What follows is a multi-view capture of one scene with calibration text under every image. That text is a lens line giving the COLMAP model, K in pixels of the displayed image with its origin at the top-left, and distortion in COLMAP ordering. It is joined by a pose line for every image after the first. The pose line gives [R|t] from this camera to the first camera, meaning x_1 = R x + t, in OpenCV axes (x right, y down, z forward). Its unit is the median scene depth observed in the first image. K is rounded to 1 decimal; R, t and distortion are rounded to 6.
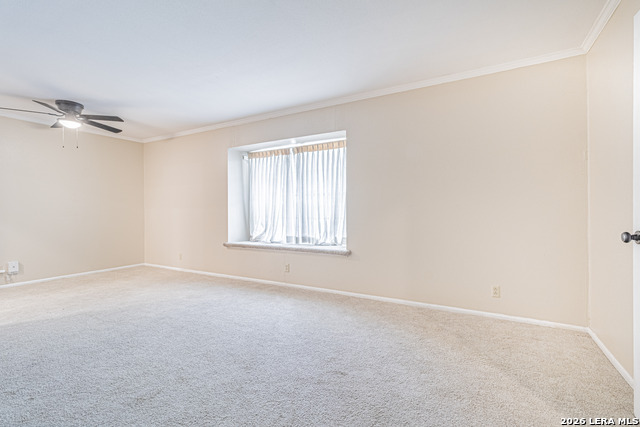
lens RADIAL K [[294.4, 0, 324.6], [0, 294.4, 207.7], [0, 0, 1]] dist [0.003950, 0.000227]
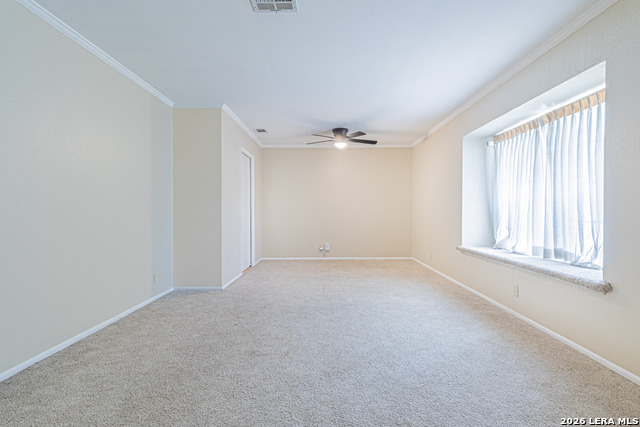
lens RADIAL K [[298.5, 0, 324.6], [0, 298.5, 208.8], [0, 0, 1]] dist [0.004131, 0.000120]
pose [[0.490727, -0.001399, -0.871312, 0.252294], [0.007754, 0.999966, 0.002761, 0.003127], [0.871279, -0.008111, 0.490722, 0.231041]]
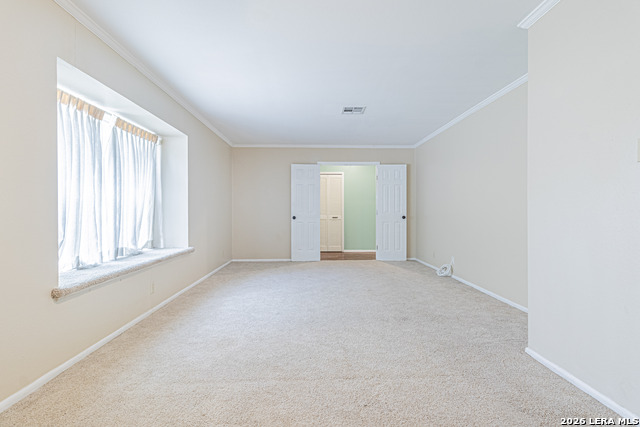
lens RADIAL K [[294.4, 0, 324.6], [0, 294.4, 207.7], [0, 0, 1]] dist [0.003950, 0.000227]
pose [[-0.524431, 0.006543, 0.851428, -0.921903], [-0.006529, 0.999910, -0.011706, 0.007758], [-0.851428, -0.011698, -0.524341, 0.950643]]
